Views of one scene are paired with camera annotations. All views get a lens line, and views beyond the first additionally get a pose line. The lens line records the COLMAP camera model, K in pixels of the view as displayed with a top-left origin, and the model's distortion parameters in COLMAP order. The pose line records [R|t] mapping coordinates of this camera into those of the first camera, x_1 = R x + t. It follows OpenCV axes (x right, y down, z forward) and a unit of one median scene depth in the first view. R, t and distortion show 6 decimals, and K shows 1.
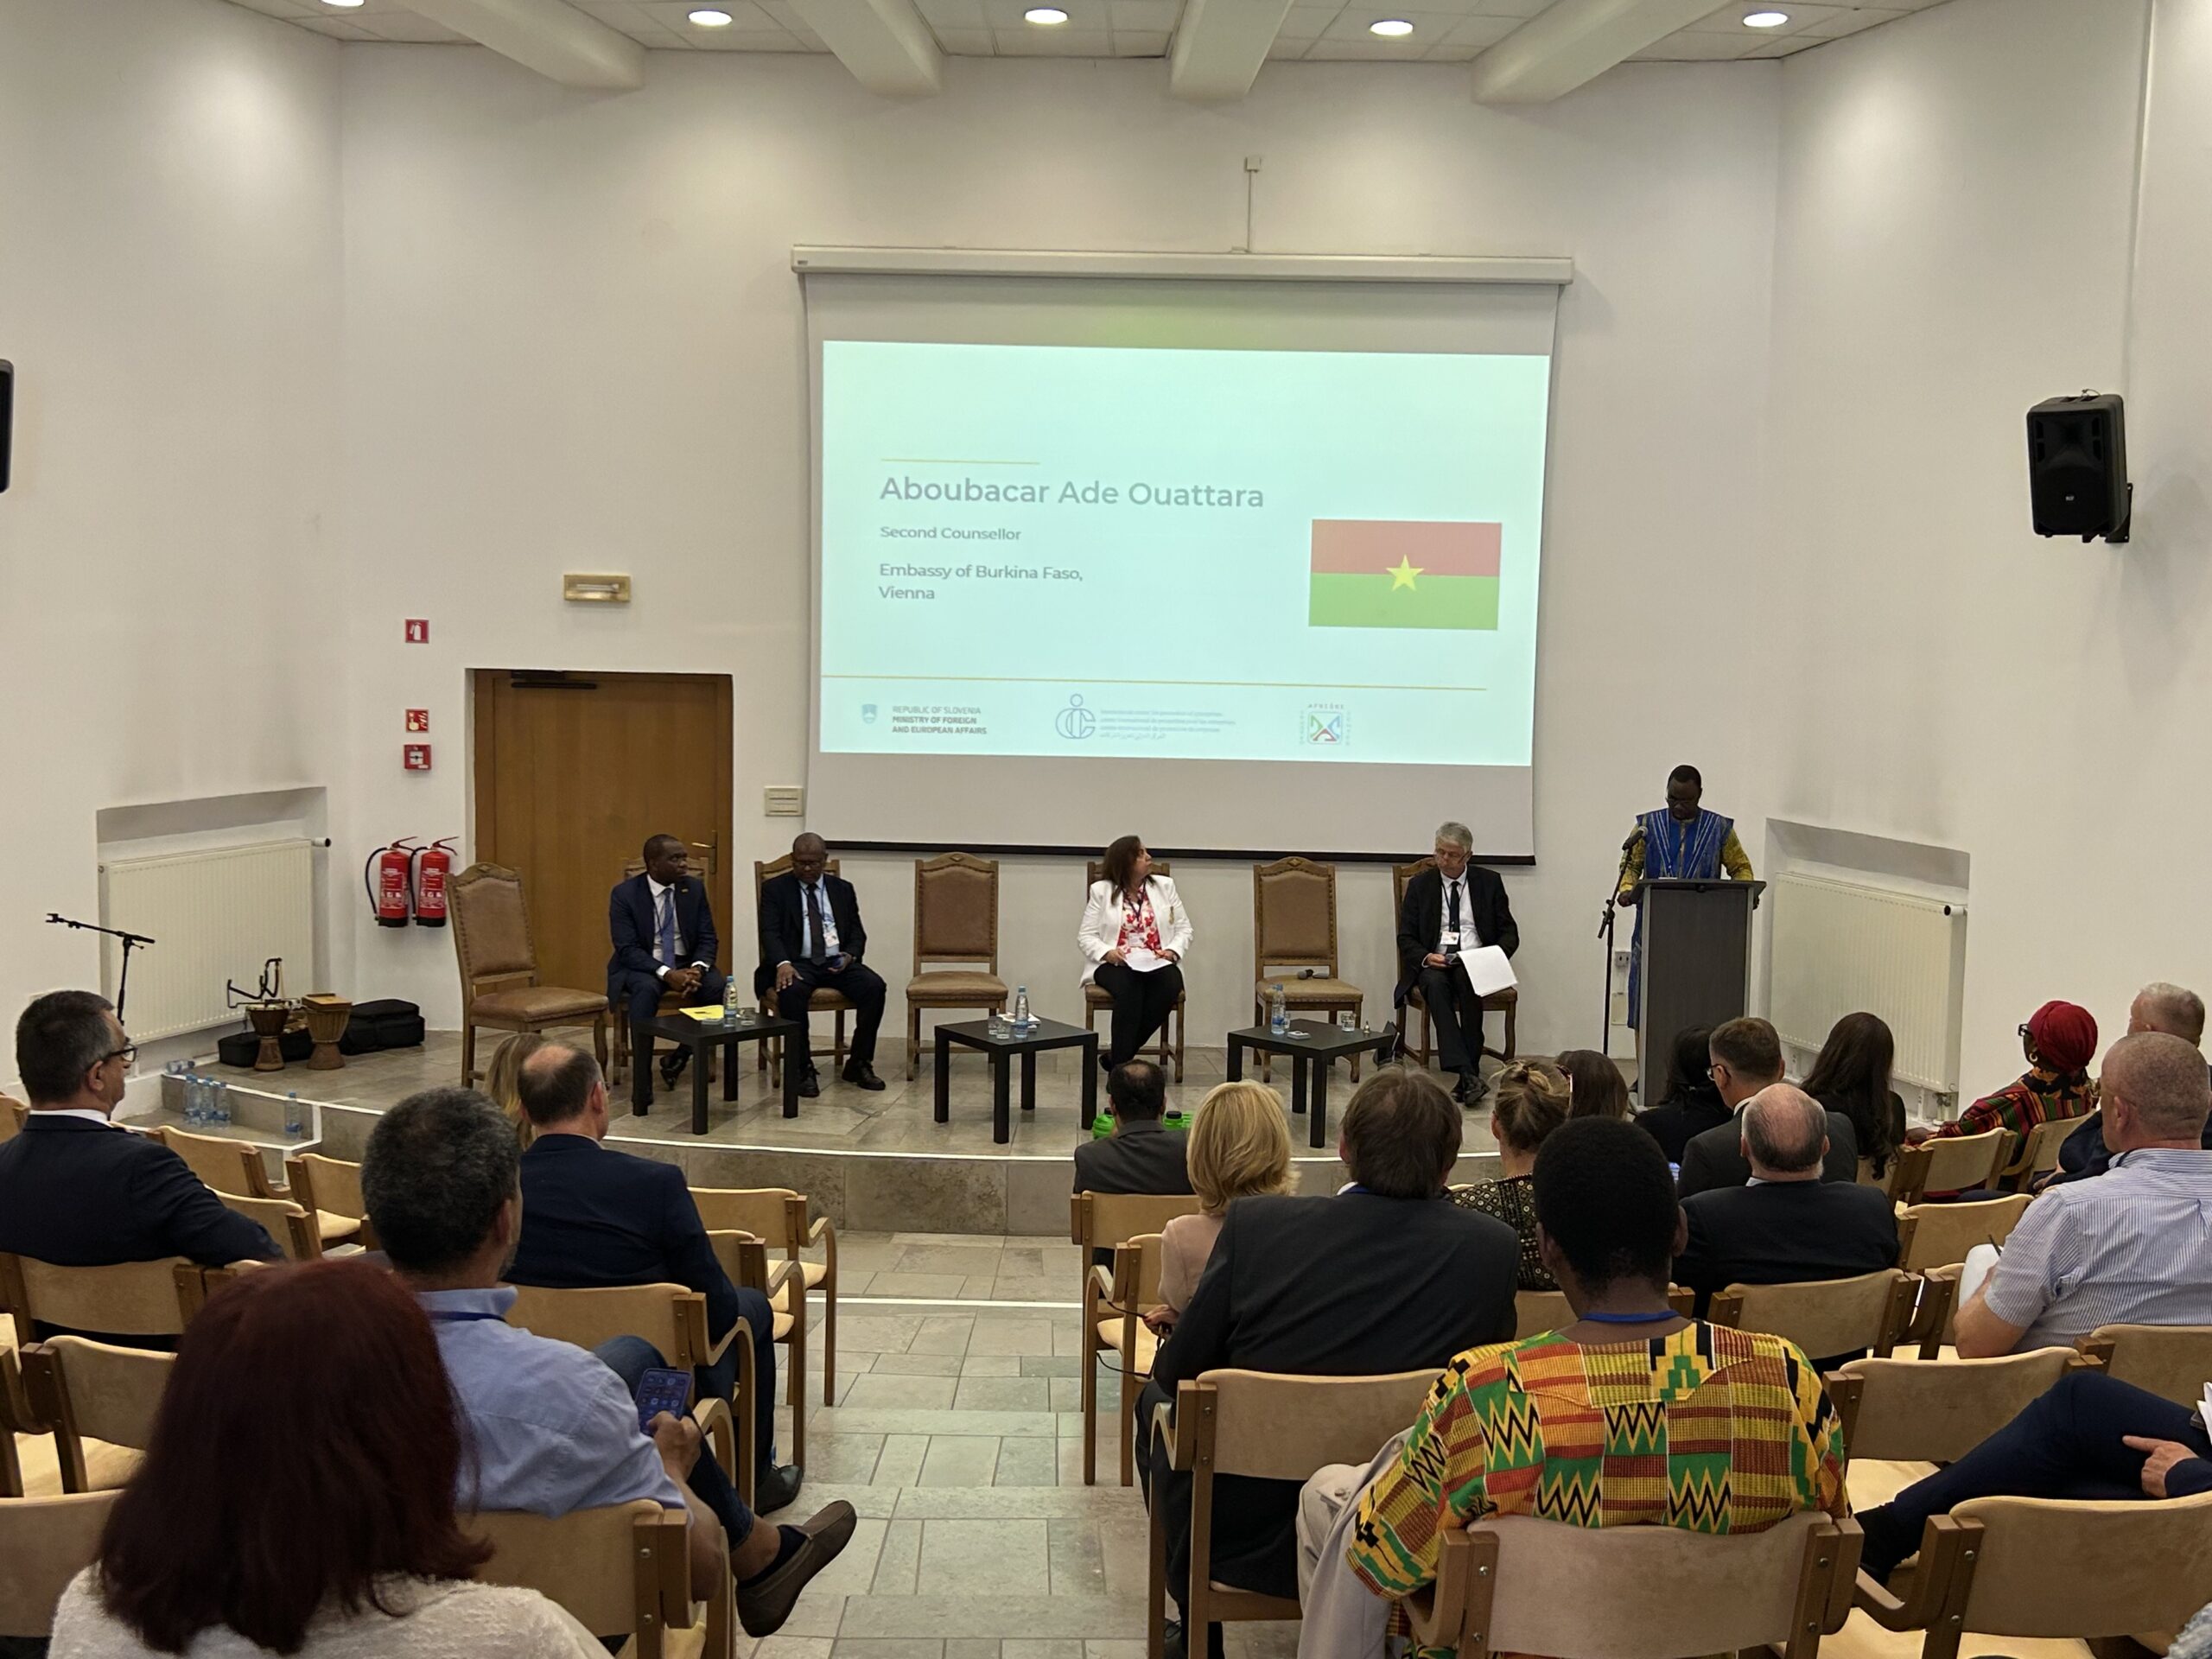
lens RADIAL K [[2326.3, 0, 1105.9], [0, 2326.3, 834.1], [0, 0, 1]] dist [0.066516, 0.000000]
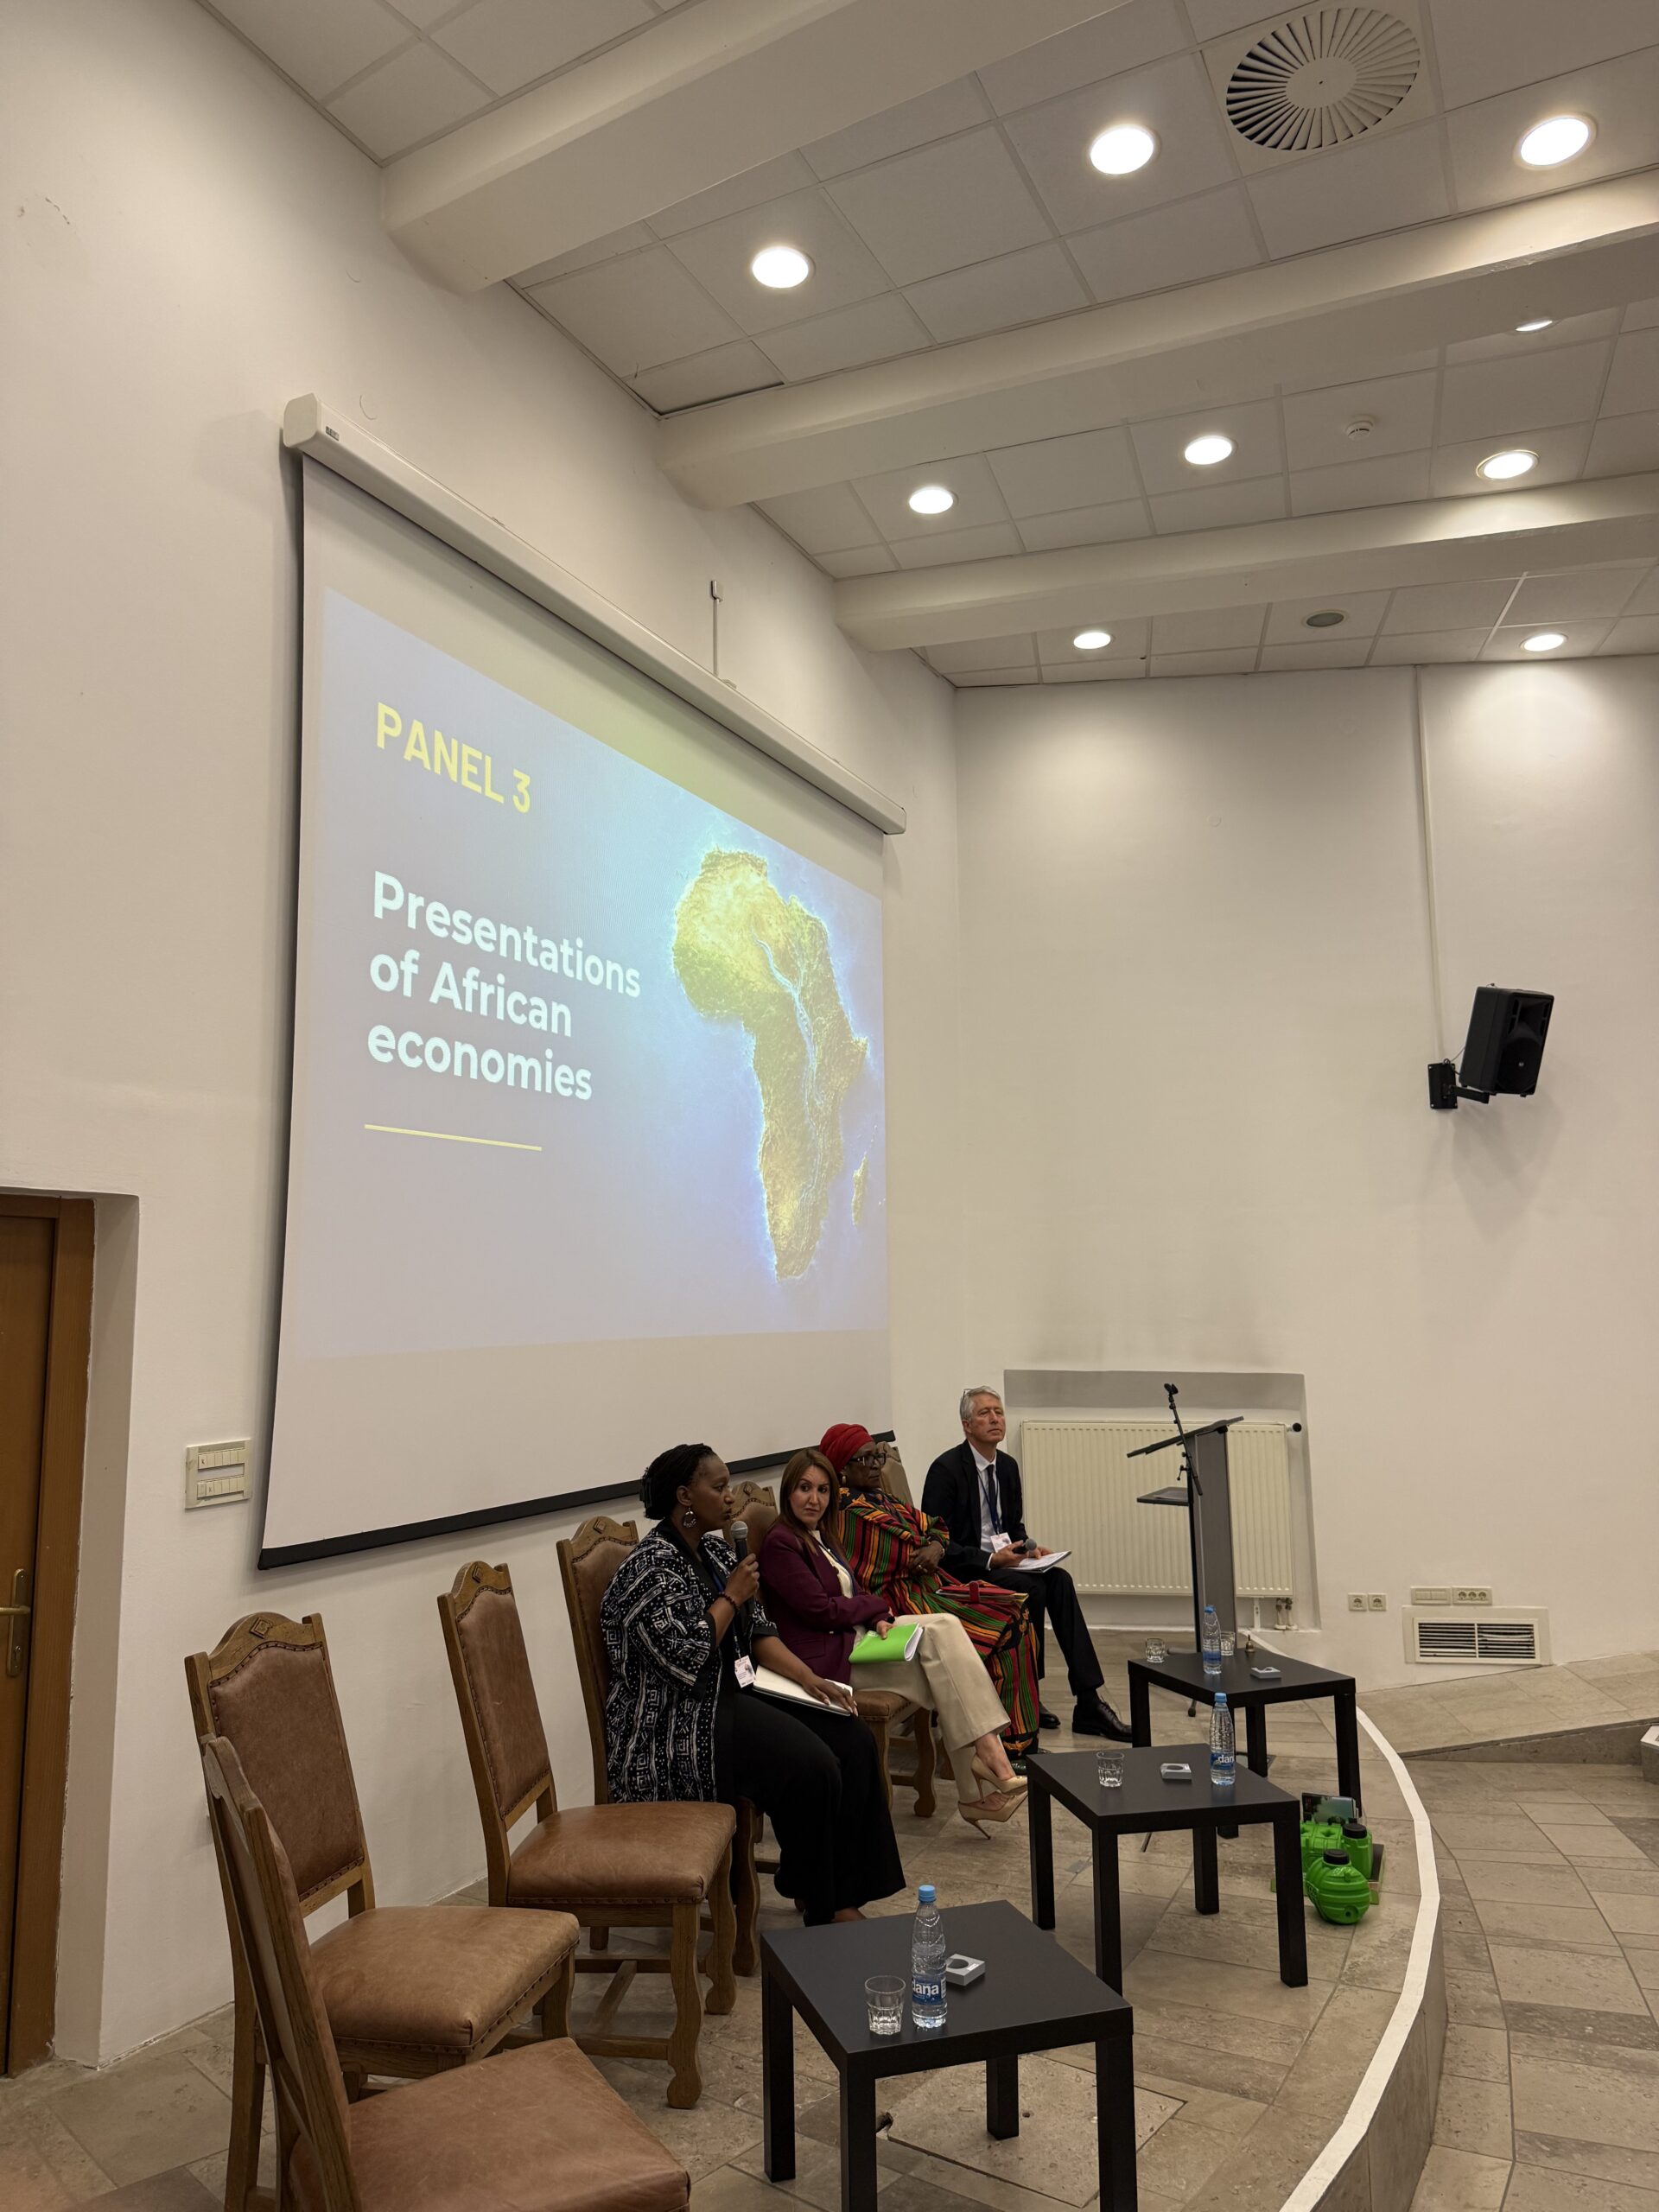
lens RADIAL K [[1564.0, 0, 818.9], [0, 1564.0, 1087.4], [0, 0, 1]] dist [0.064068, -0.043249]
pose [[0.424007, 0.102225, 0.899871, -0.393731], [0.105816, 0.981212, -0.161324, -0.026663], [-0.899456, 0.163623, 0.405224, 0.776059]]
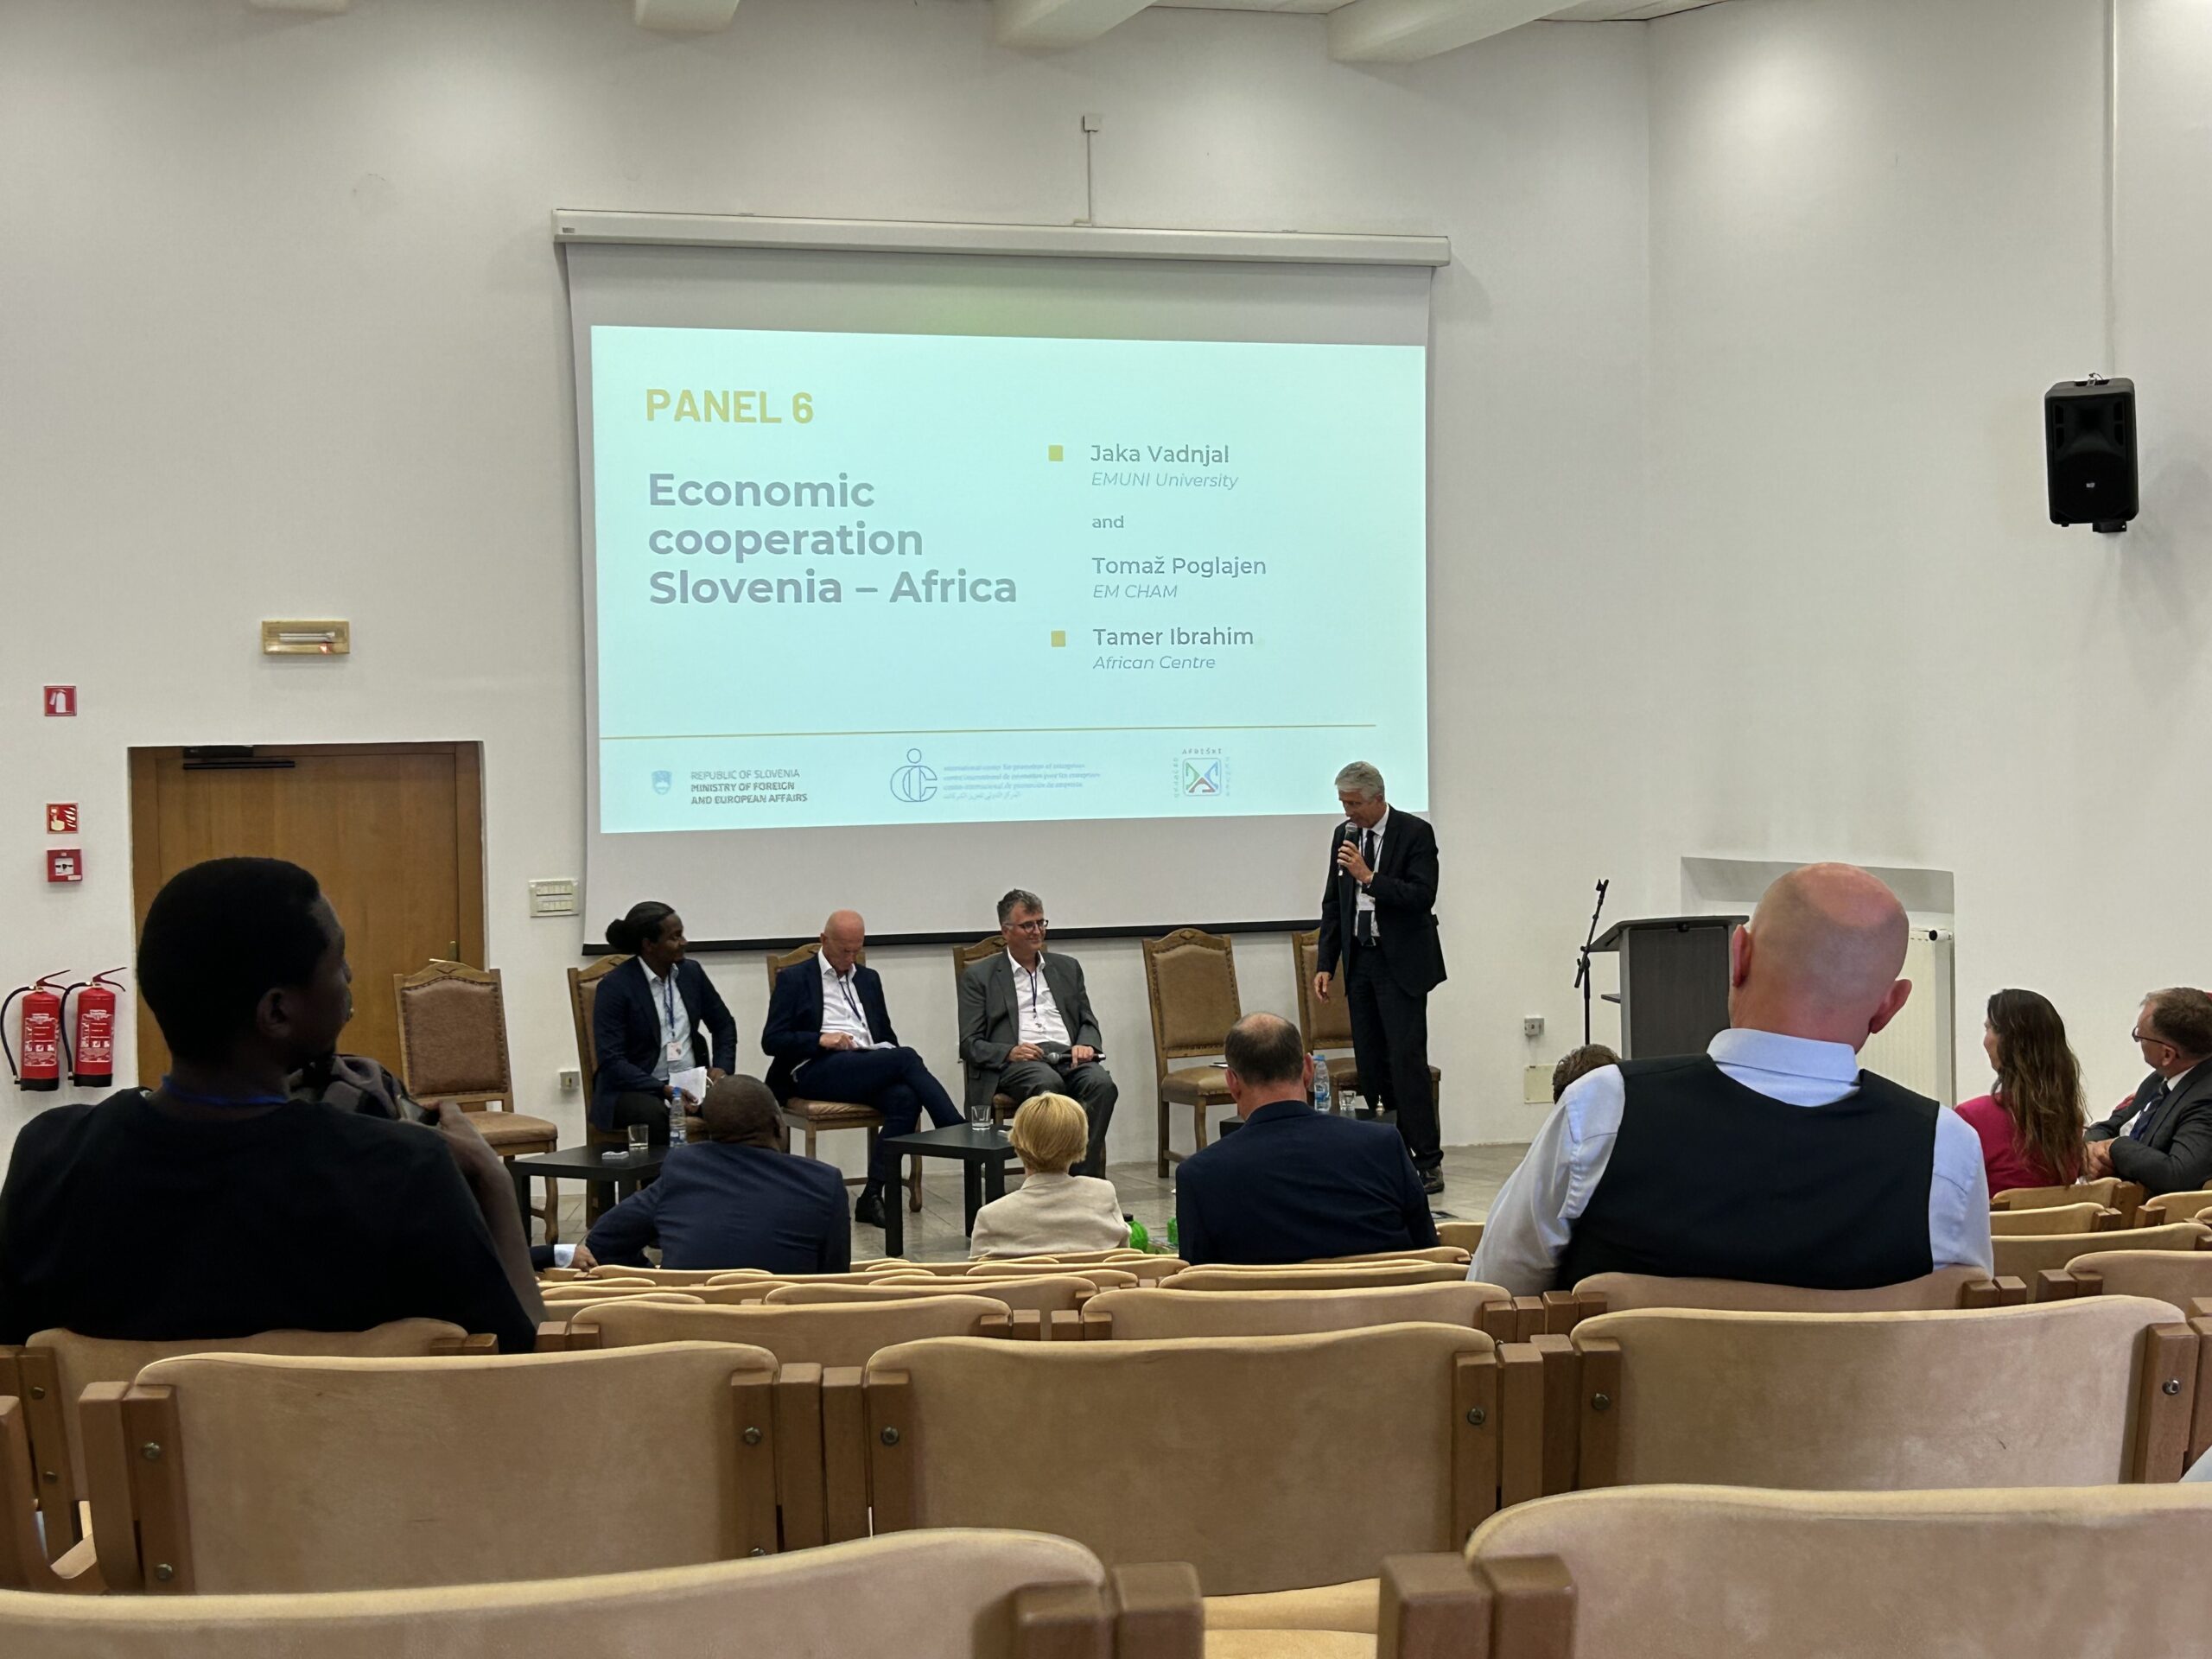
lens RADIAL K [[3147.1, 0, 1108.3], [0, 3147.1, 835.2], [0, 0, 1]] dist [0.089612, 0.000000]
pose [[0.953488, -0.045928, 0.297910, -0.287559], [0.063128, 0.996833, -0.048368, 0.029582], [-0.294745, 0.064925, 0.953368, -0.088137]]
